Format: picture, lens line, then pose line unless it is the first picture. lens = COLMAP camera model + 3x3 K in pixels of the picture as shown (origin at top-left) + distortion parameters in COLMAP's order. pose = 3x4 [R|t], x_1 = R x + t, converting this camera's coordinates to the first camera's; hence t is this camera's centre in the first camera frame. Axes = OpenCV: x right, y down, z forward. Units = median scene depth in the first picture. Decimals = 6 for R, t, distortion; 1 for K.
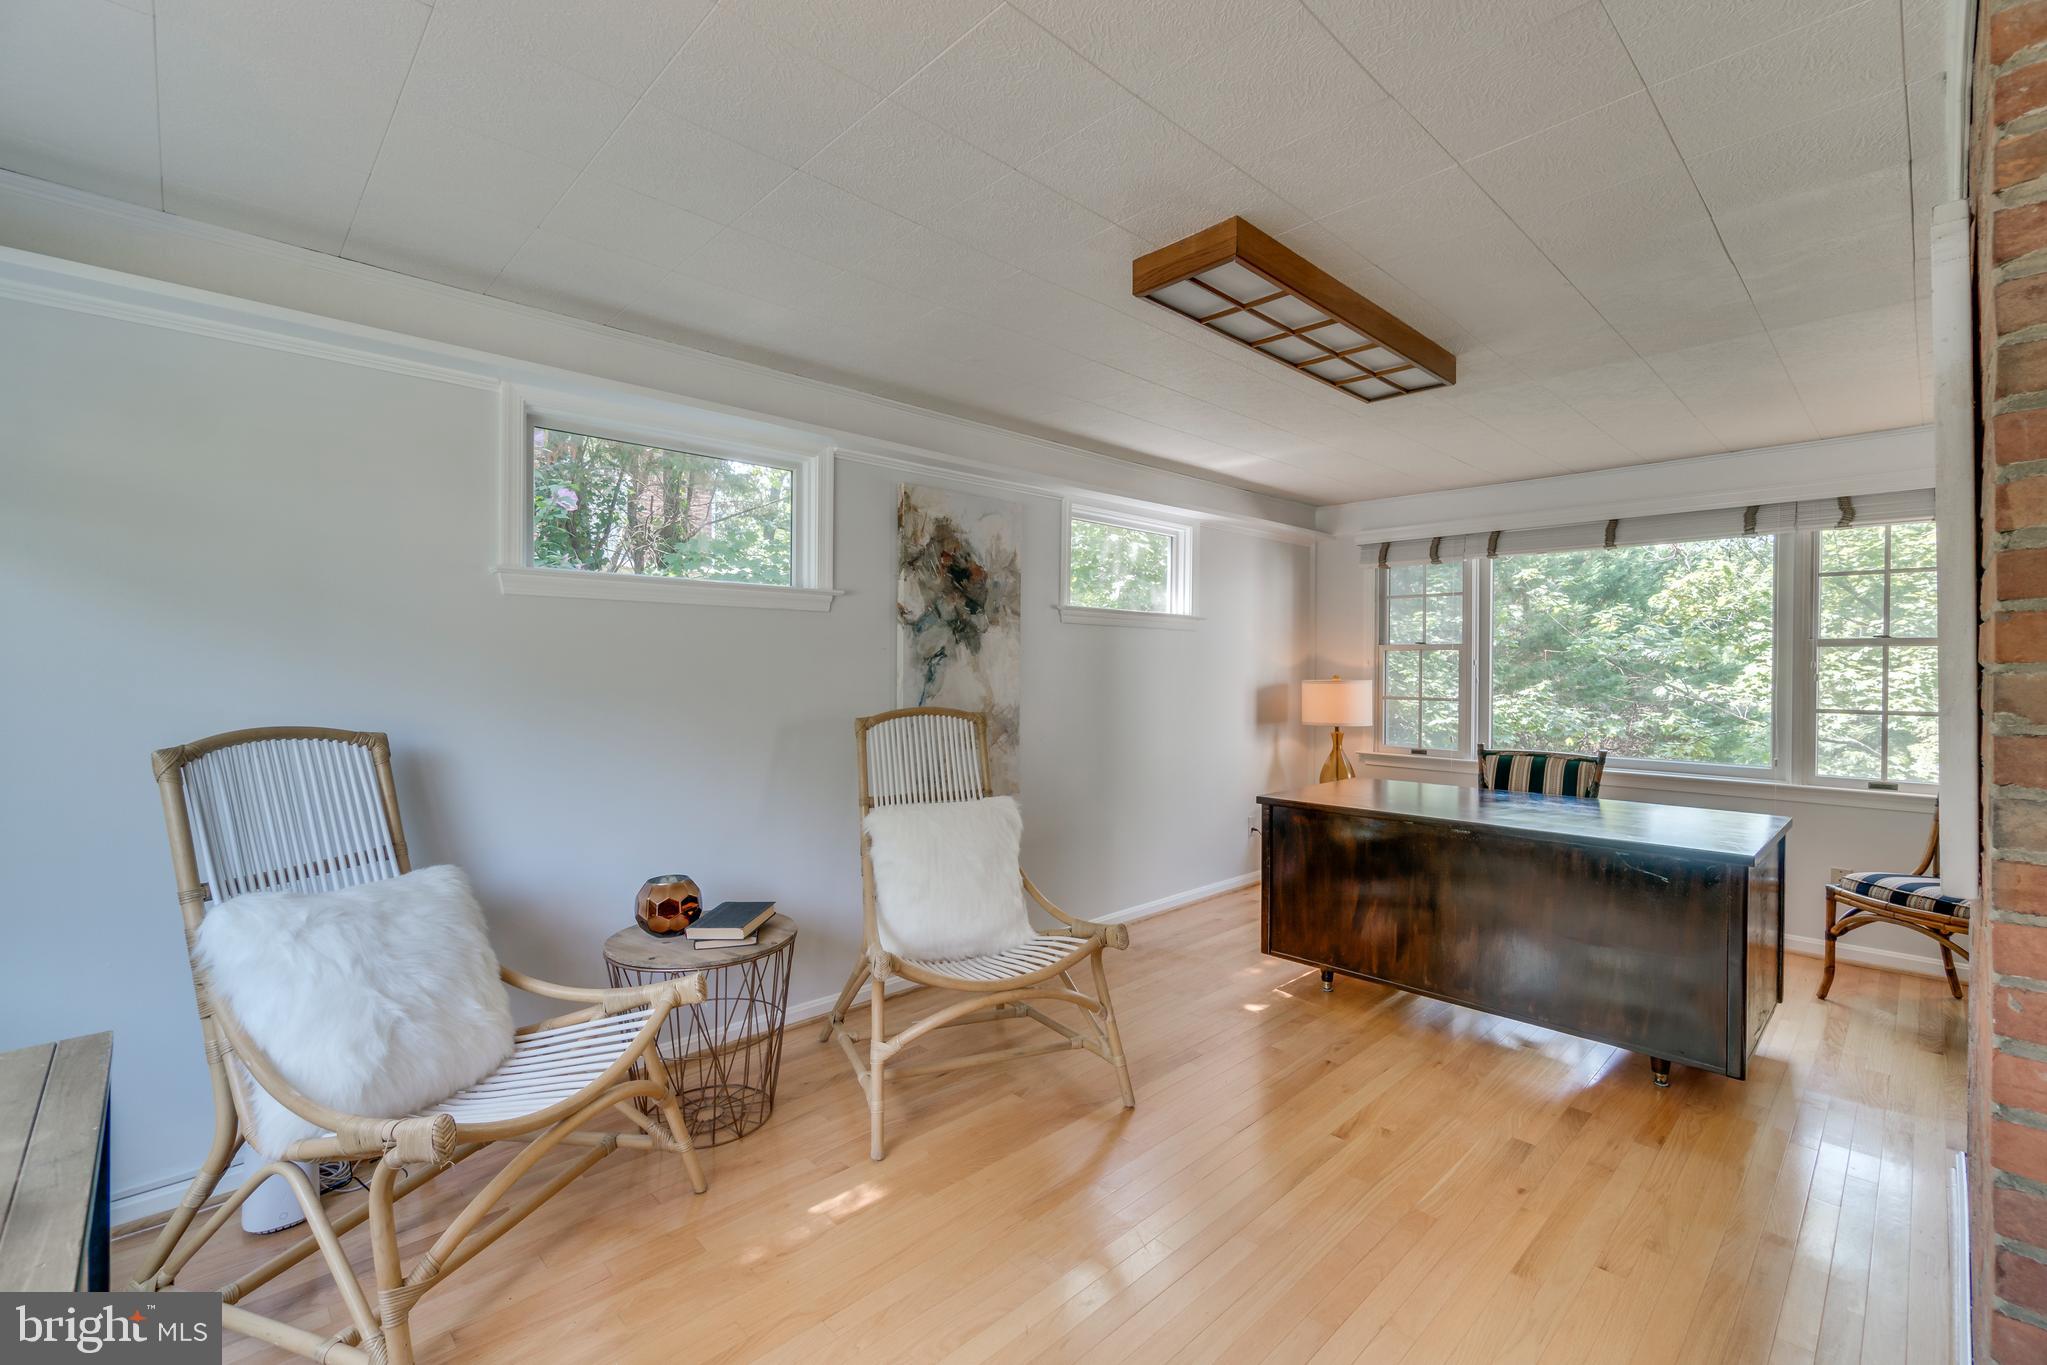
lens RADIAL K [[887.9, 0, 1026.5], [0, 887.9, 673.4], [0, 0, 1]] dist [-0.003712, -0.000350]
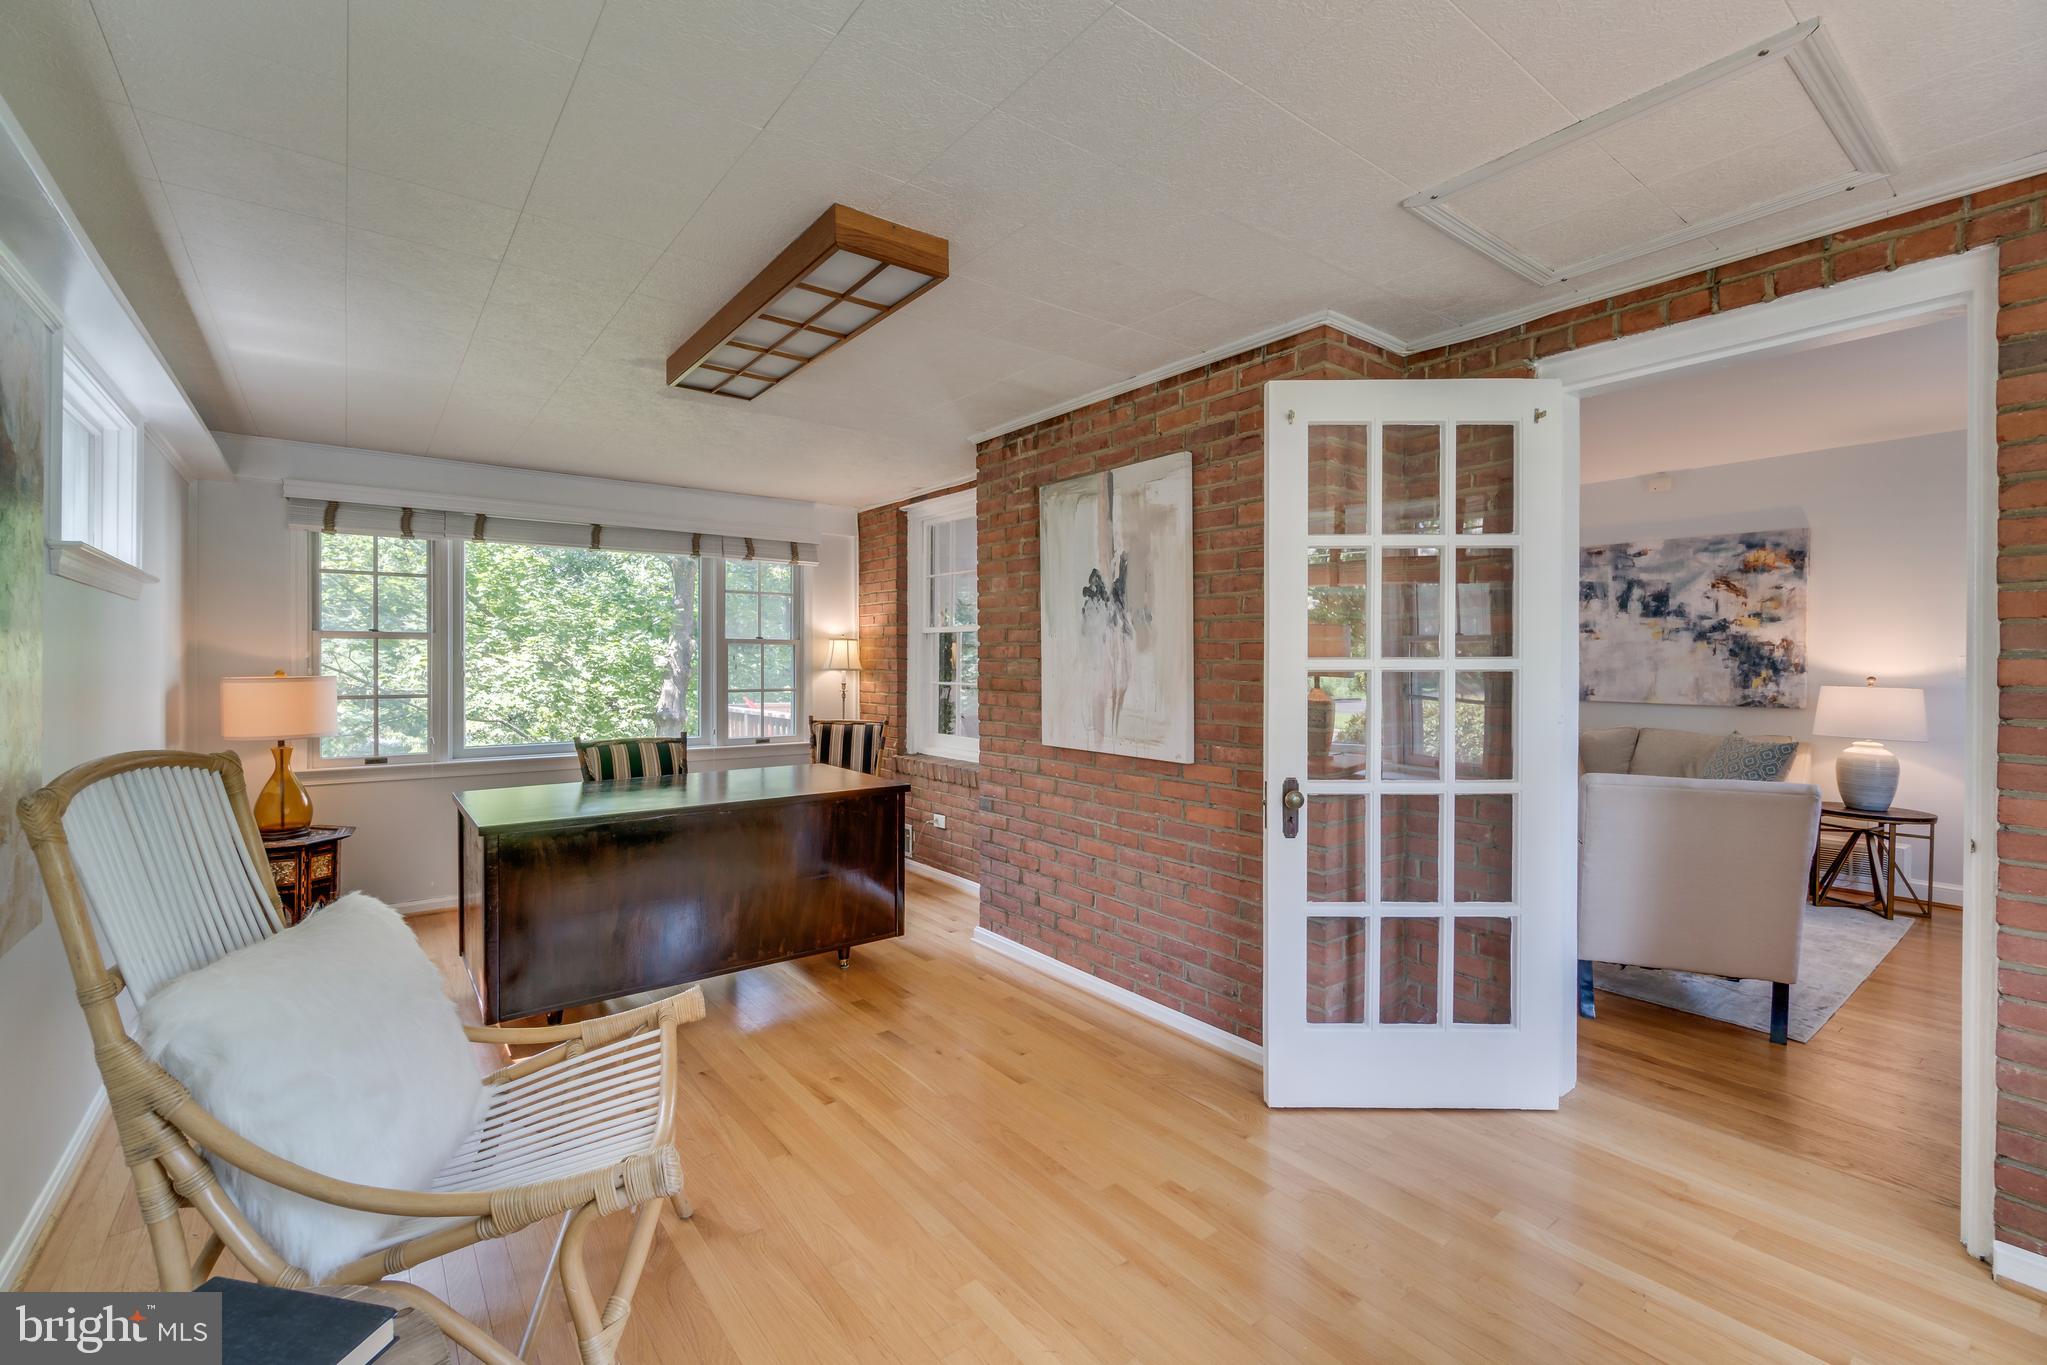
lens RADIAL K [[887.9, 0, 1015.8], [0, 887.9, 671.6], [0, 0, 1]] dist [-0.003712, -0.000350]
pose [[0.104254, -0.012190, 0.994476, -0.478173], [0.007204, 0.999908, 0.011502, -0.001253], [-0.994525, 0.005965, 0.104332, 0.476025]]
